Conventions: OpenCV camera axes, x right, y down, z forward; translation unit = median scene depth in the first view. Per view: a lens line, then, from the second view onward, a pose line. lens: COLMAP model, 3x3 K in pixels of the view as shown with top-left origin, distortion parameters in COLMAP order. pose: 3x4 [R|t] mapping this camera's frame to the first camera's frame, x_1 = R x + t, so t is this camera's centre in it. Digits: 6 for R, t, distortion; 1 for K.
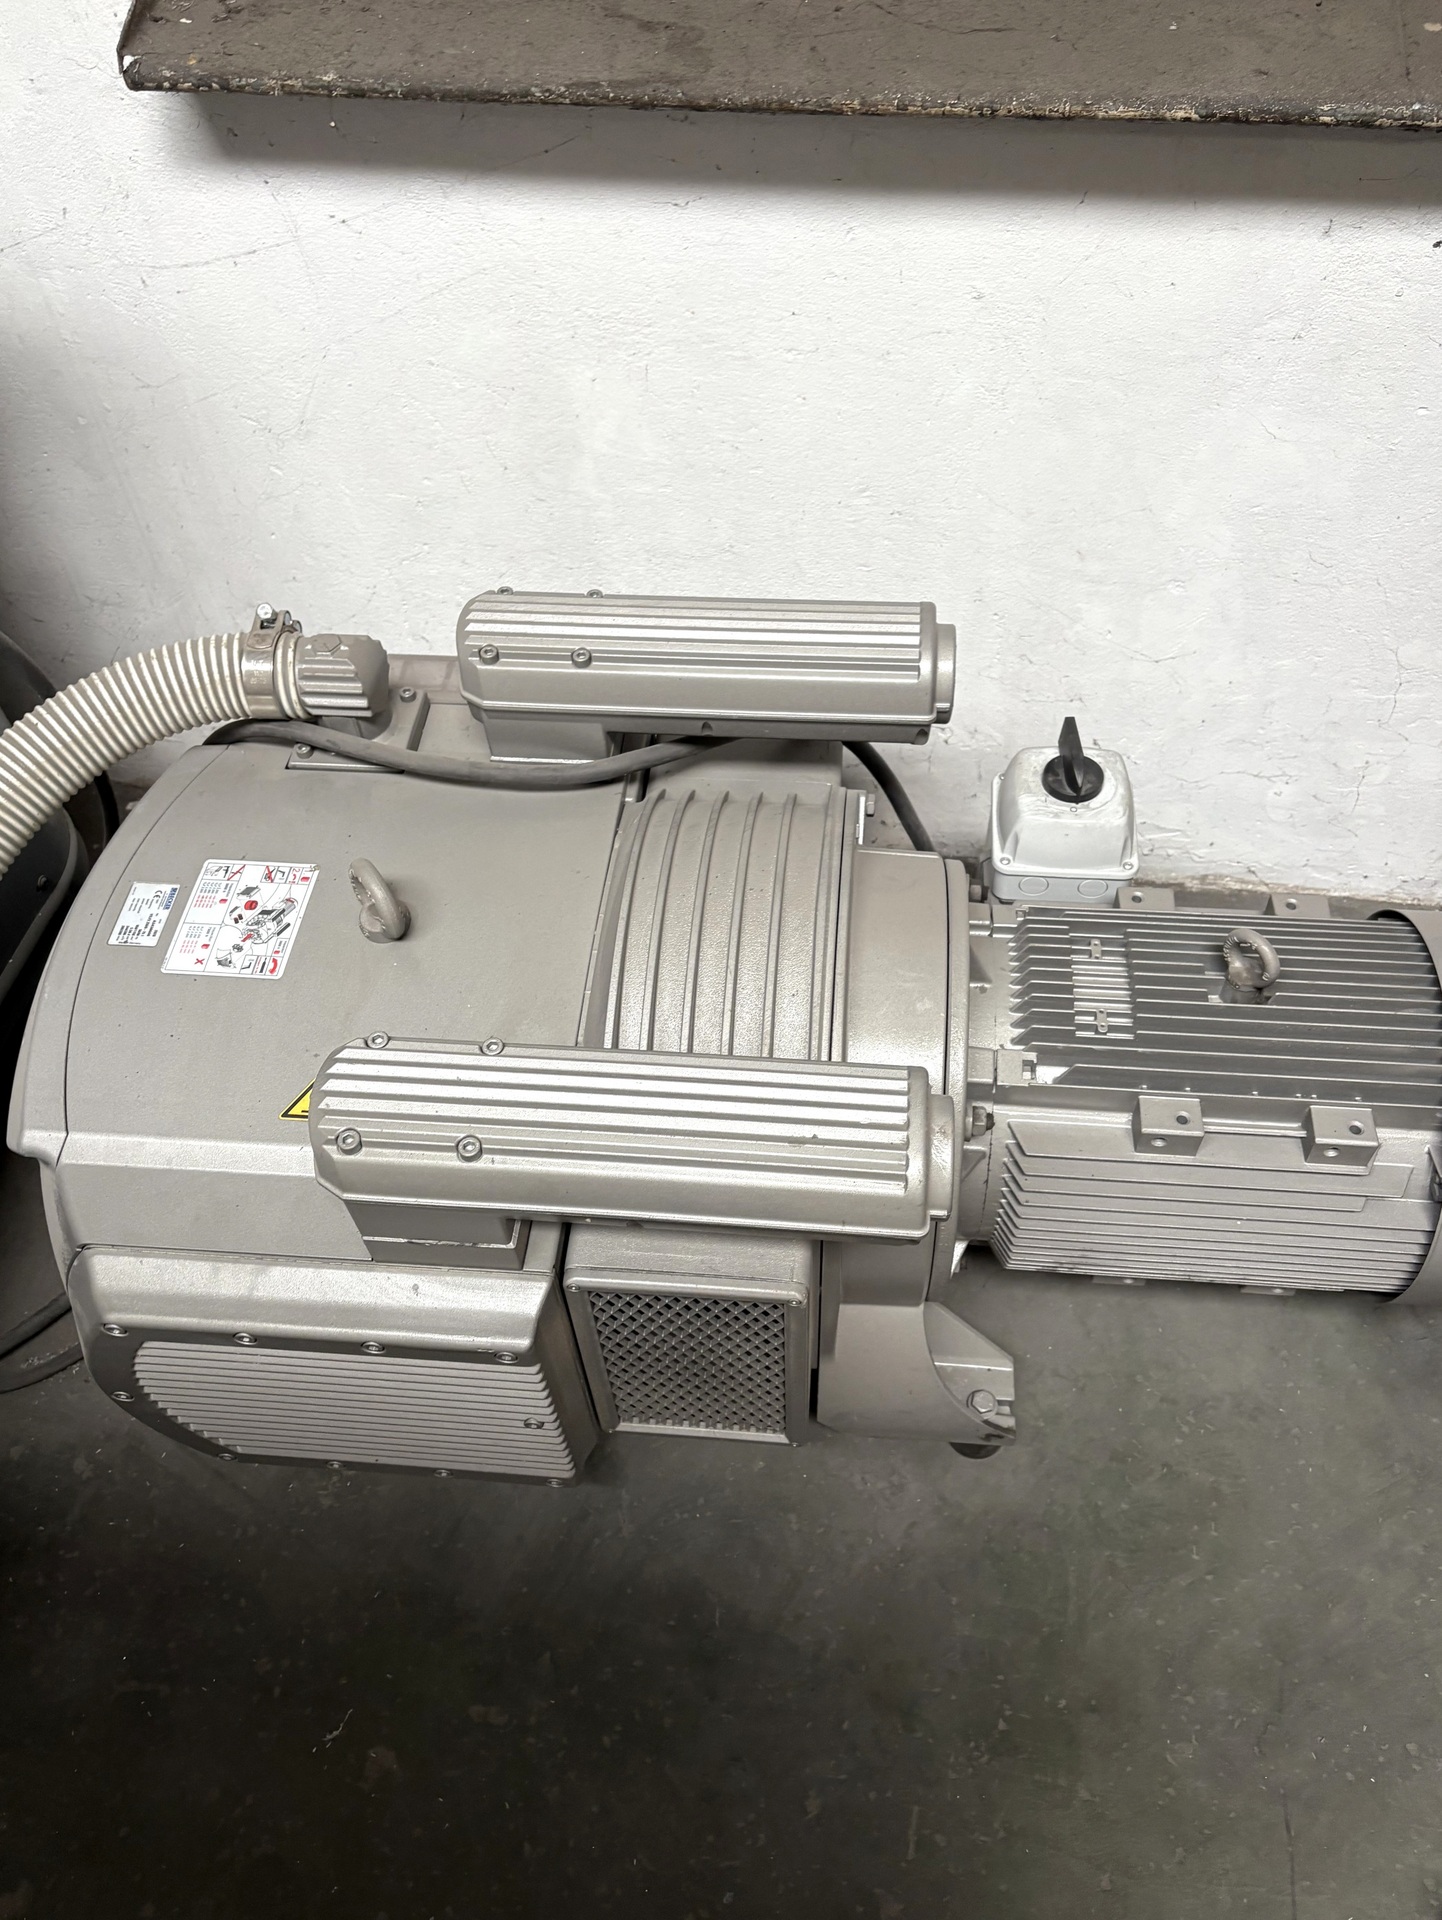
lens RADIAL K [[1443.3, 0, 713.5], [0, 1443.3, 962.6], [0, 0, 1]] dist [0.055111, -0.072910]
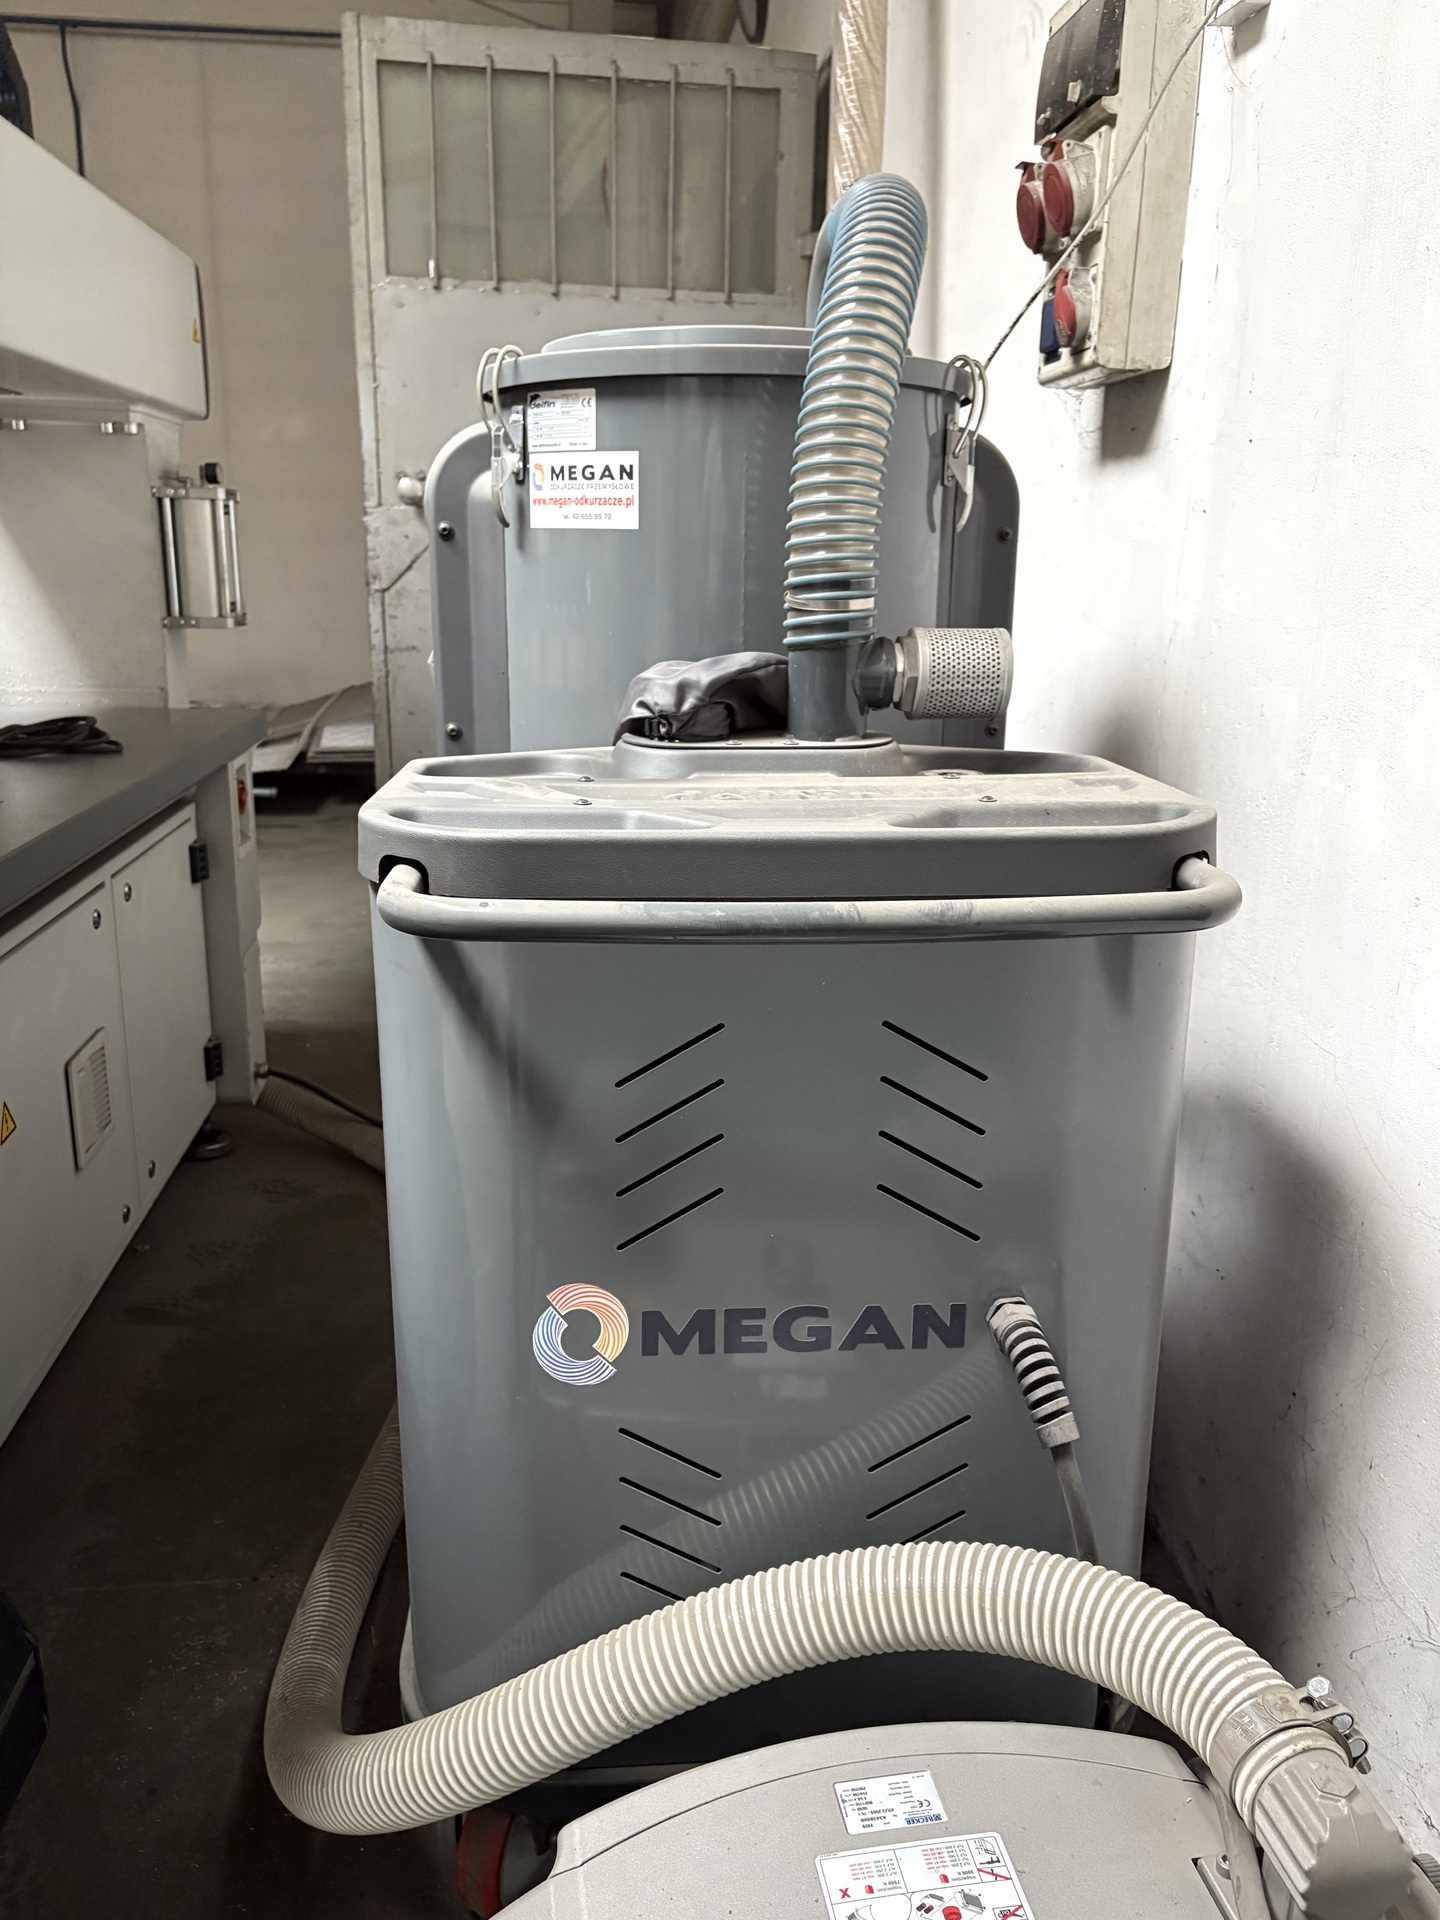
lens RADIAL K [[1443.3, 0, 712.5], [0, 1443.3, 962.6], [0, 0, 1]] dist [0.055111, -0.072910]
pose [[0.196693, 0.294038, -0.935336, 0.216251], [-0.734282, 0.676345, 0.058207, -0.326792], [0.649725, 0.675351, 0.348939, 0.330909]]
